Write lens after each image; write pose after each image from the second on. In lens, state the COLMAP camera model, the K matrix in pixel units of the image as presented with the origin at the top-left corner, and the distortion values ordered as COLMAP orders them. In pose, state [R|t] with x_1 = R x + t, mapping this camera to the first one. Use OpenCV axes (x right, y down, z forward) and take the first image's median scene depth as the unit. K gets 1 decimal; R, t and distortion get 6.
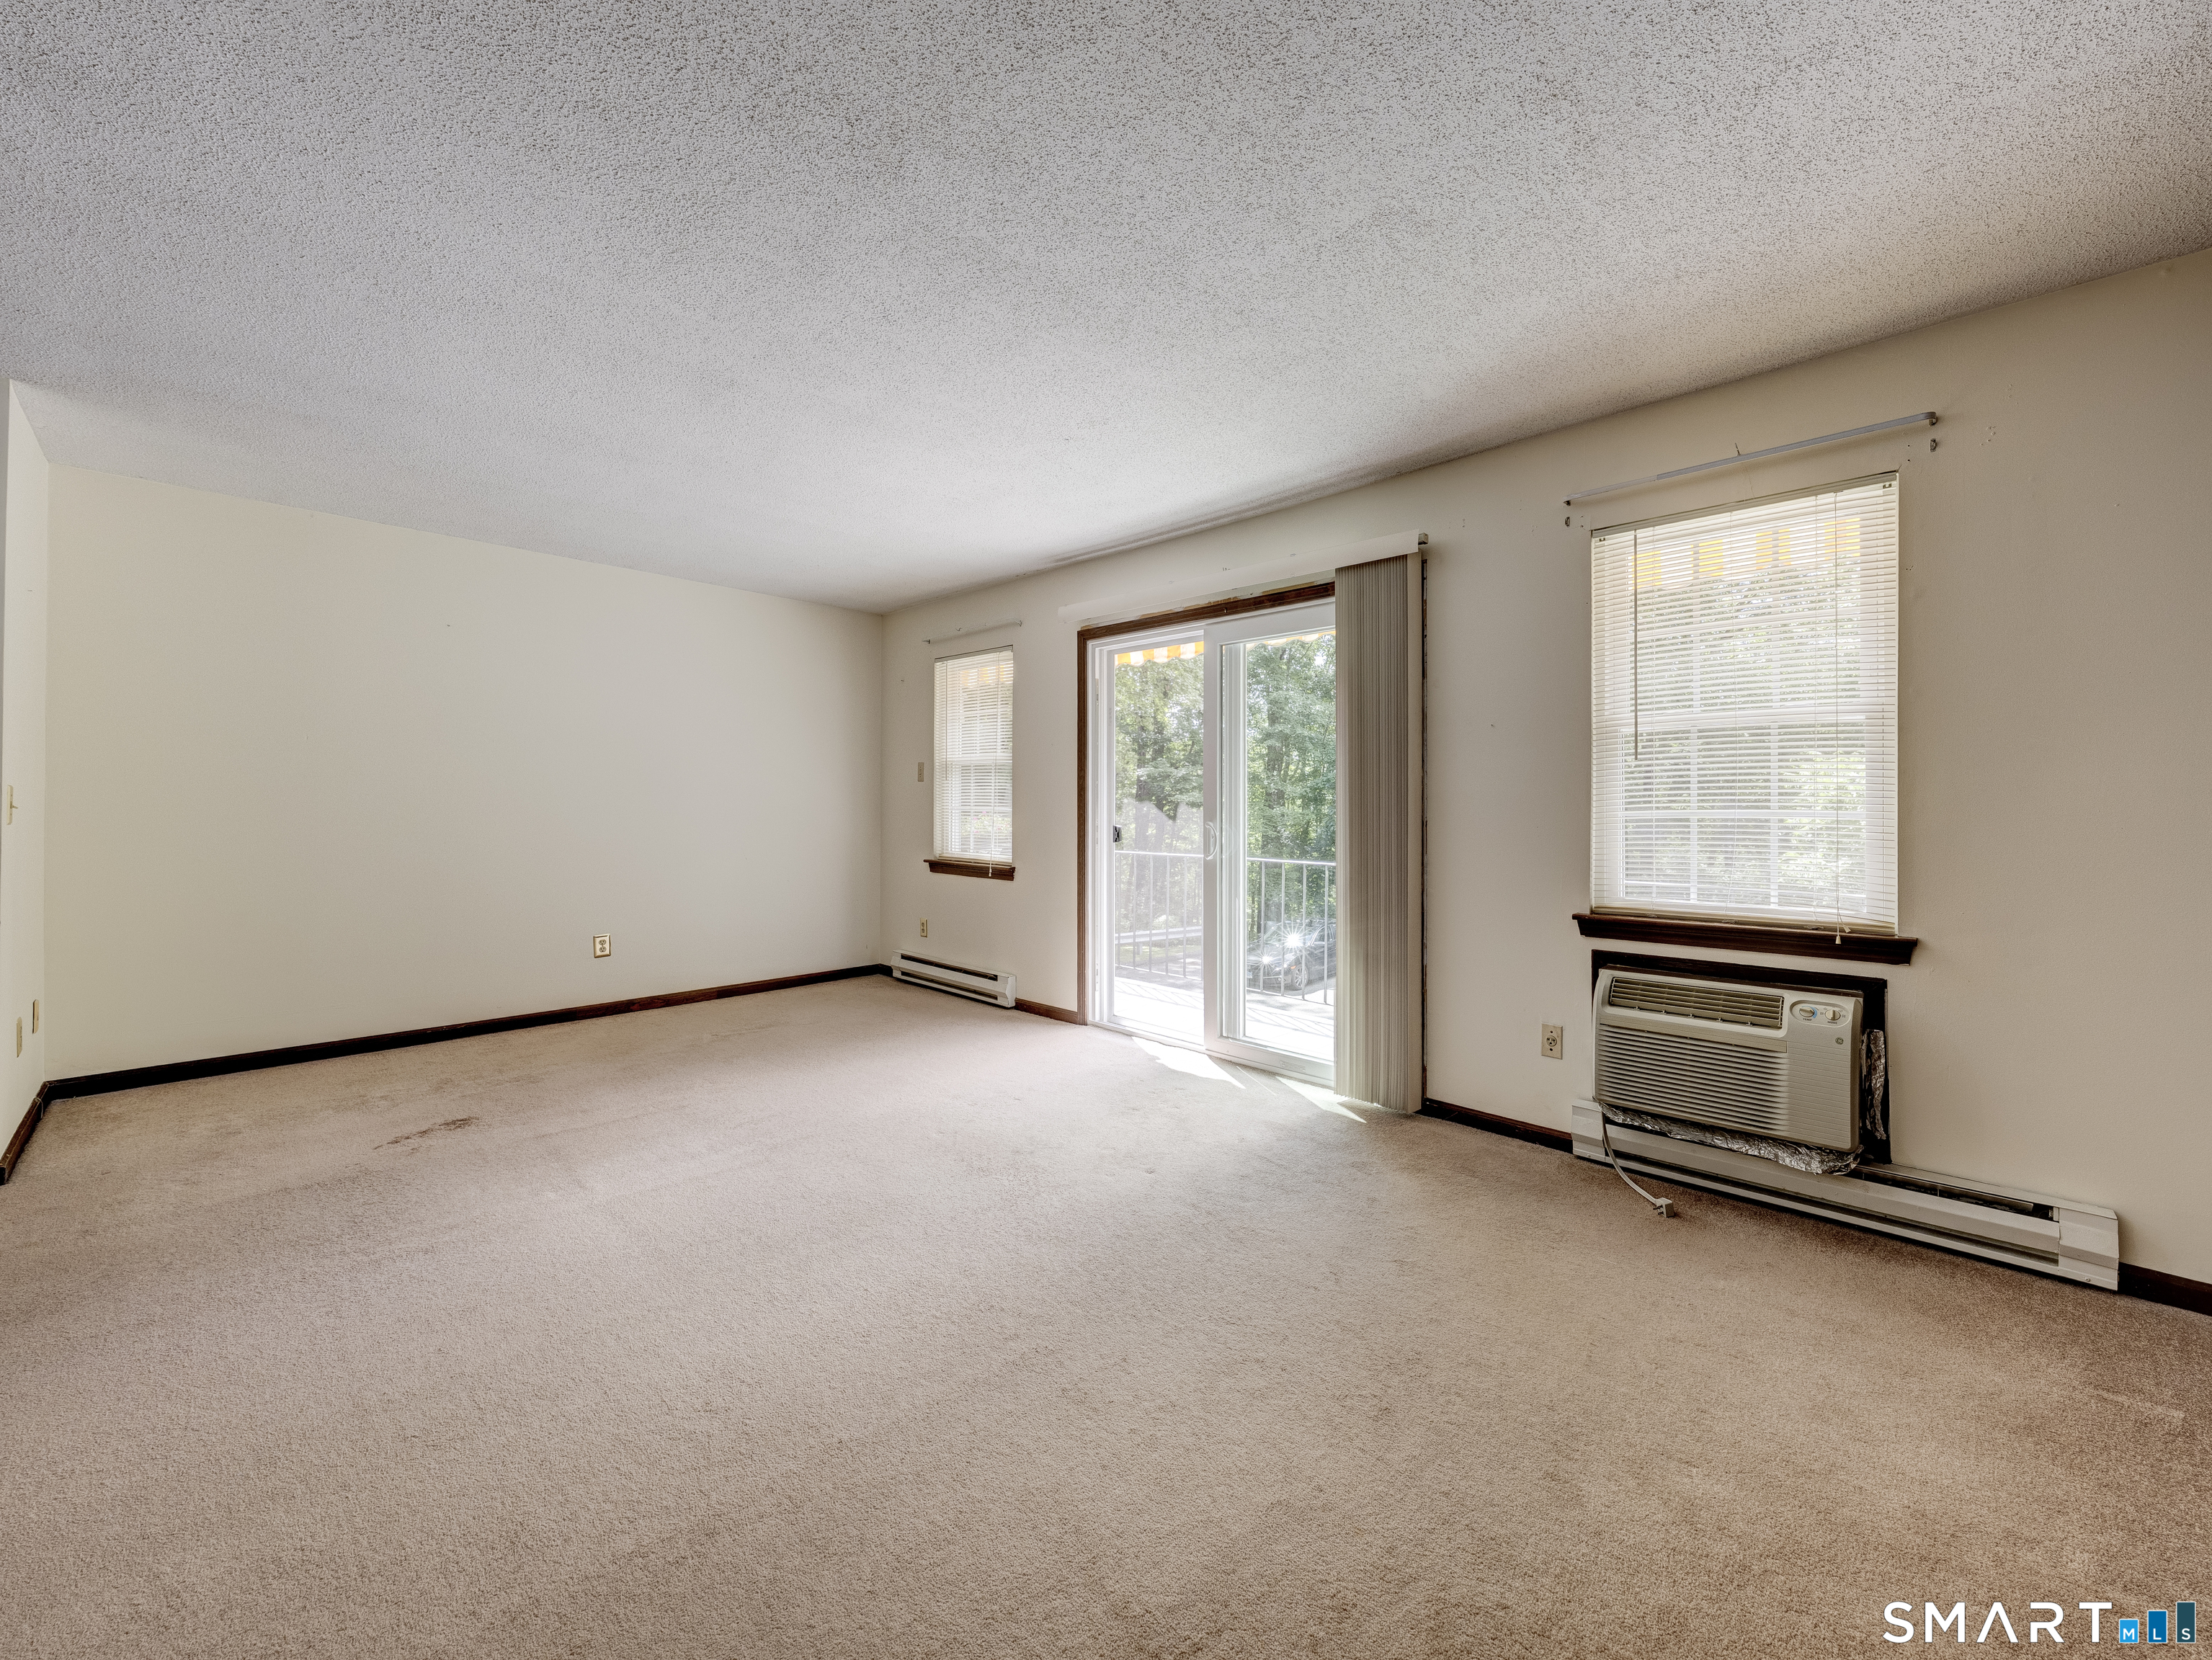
lens RADIAL K [[853.8, 0, 1214.3], [0, 853.8, 799.3], [0, 0, 1]] dist [-0.019150, -0.000068]
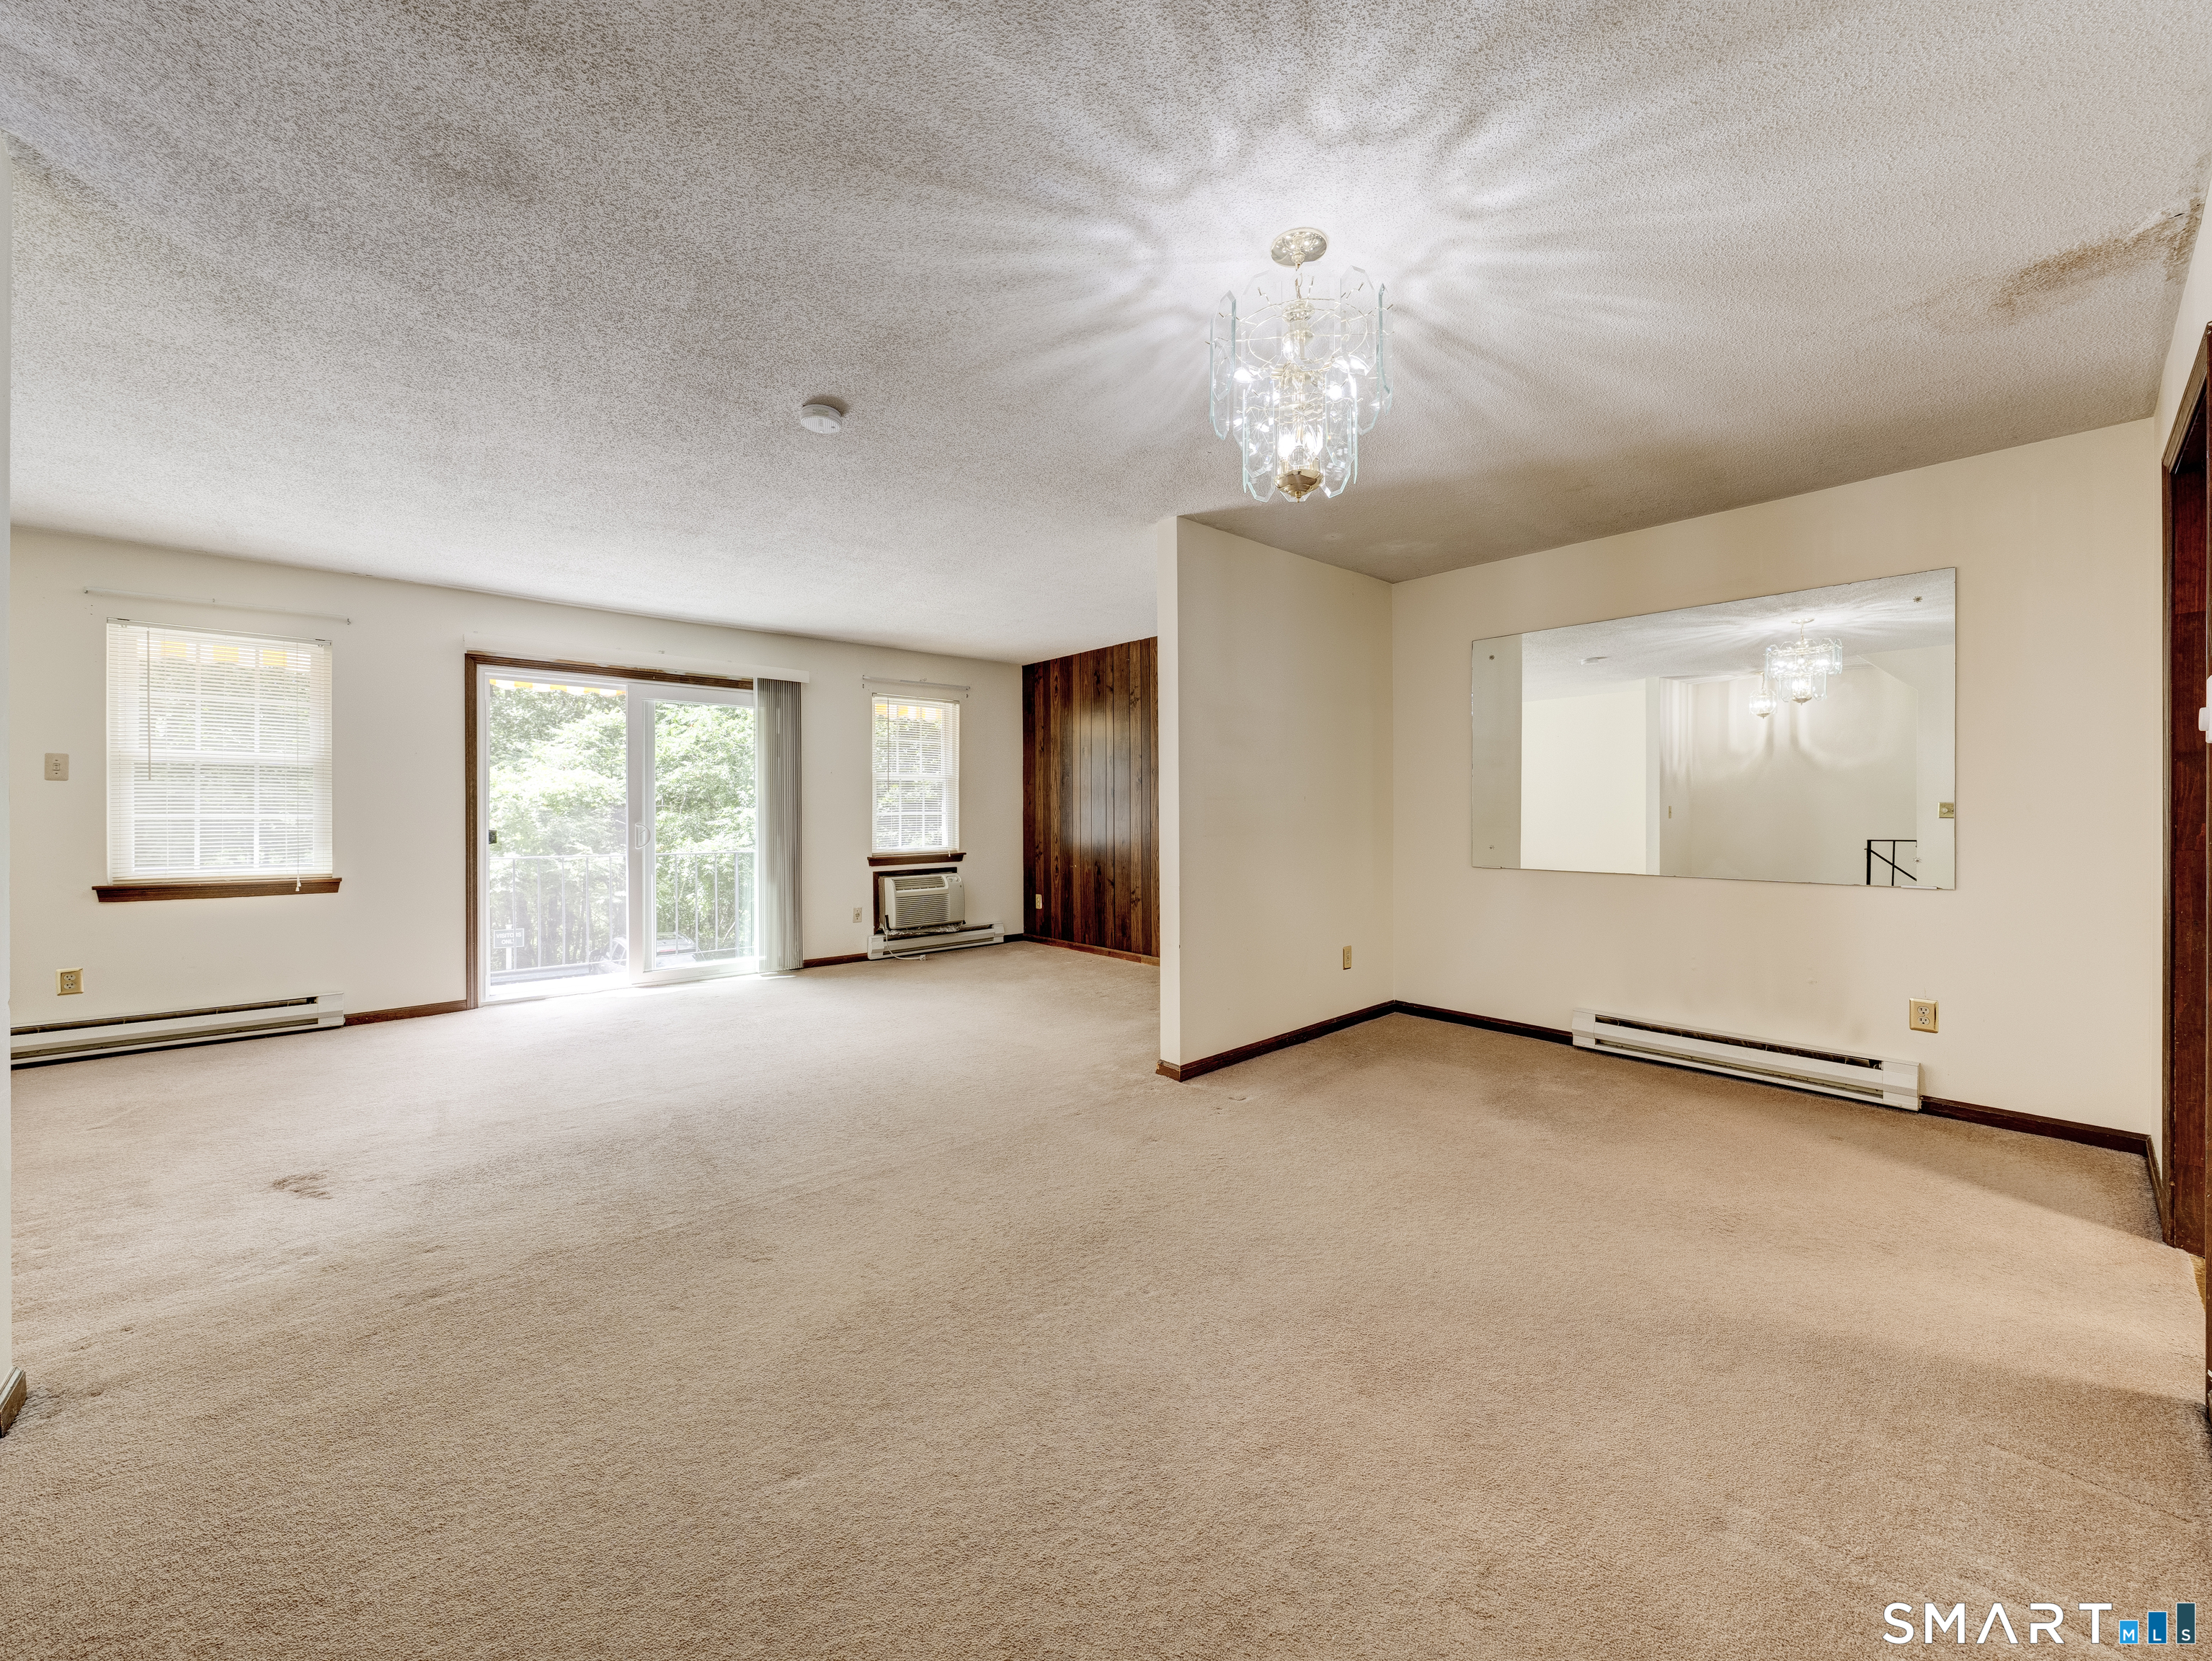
lens RADIAL K [[842.6, 0, 1106.8], [0, 842.6, 814.7], [0, 0, 1]] dist [-0.002092, 0.000008]
pose [[0.131952, -0.009243, 0.991213, -1.197054], [-0.006276, 0.999929, 0.010160, -0.006069], [-0.991236, -0.007562, 0.131885, 0.035740]]
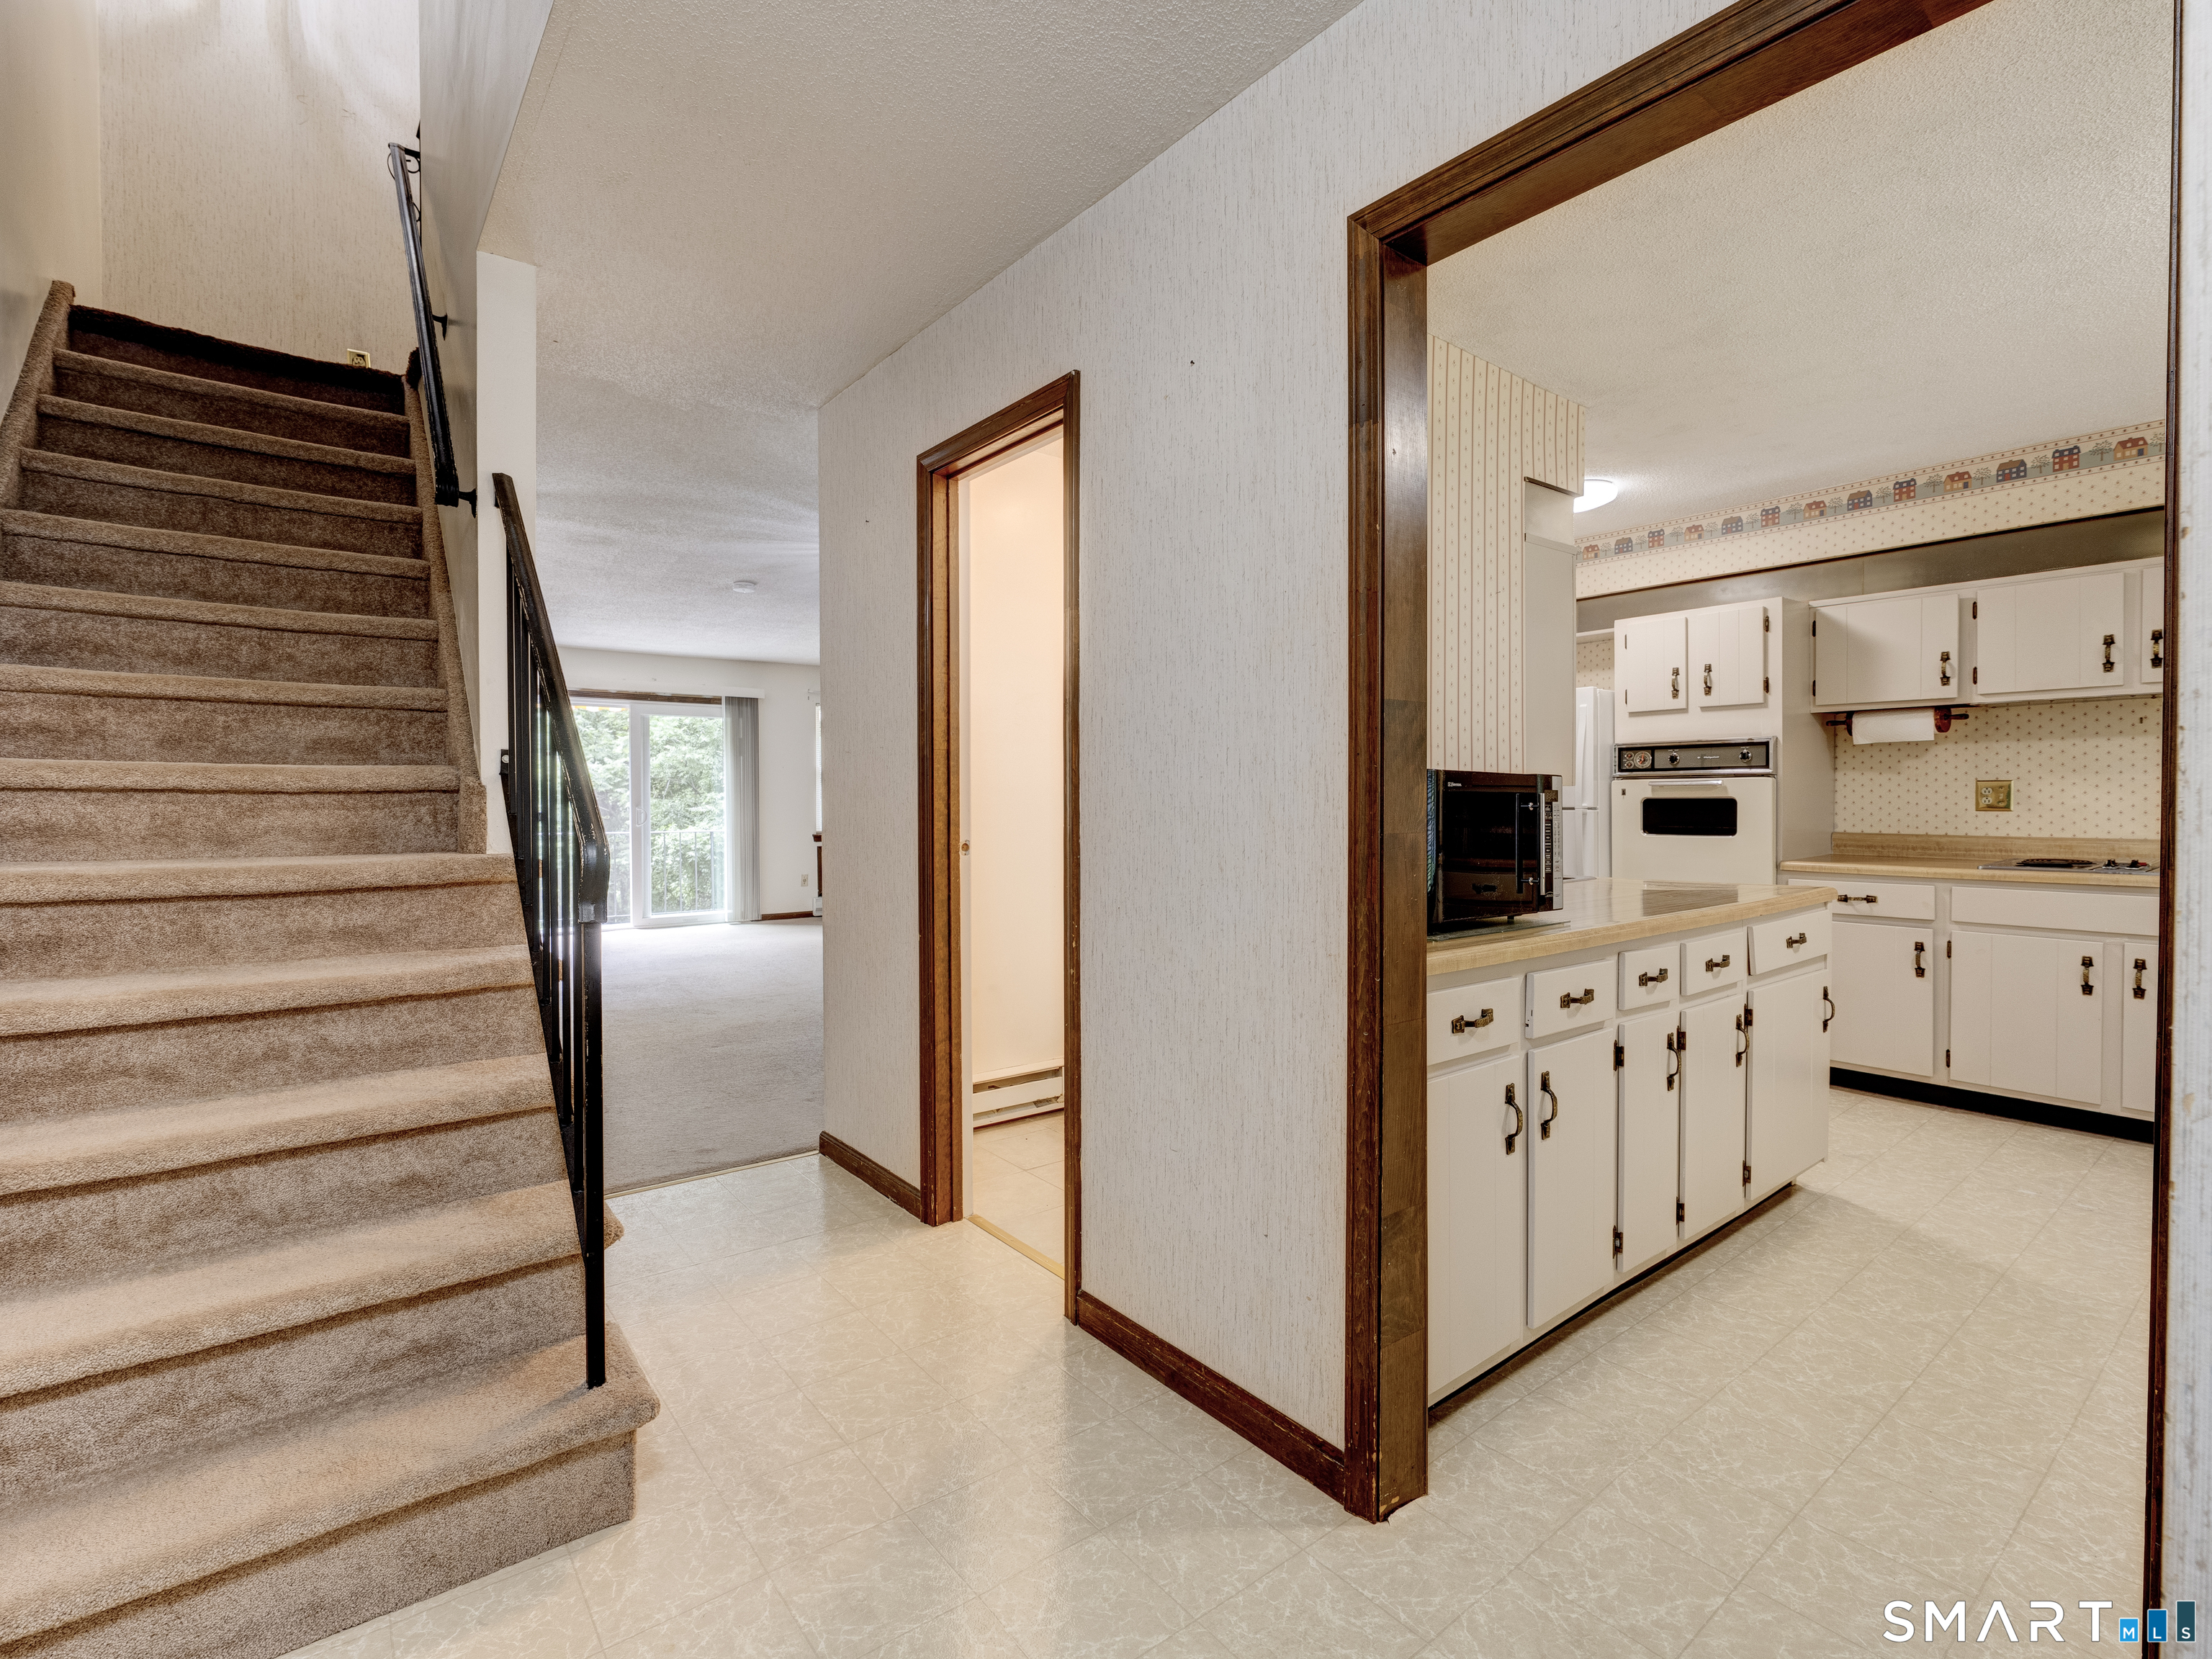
lens RADIAL K [[1039.0, 0, 1109.8], [0, 1039.0, 814.3], [0, 0, 1]] dist [0.003277, 0.000516]
pose [[0.192590, -0.022603, 0.981019, -1.936982], [-0.005204, 0.999697, 0.024055, -0.018209], [-0.981266, -0.009738, 0.192414, -0.455897]]
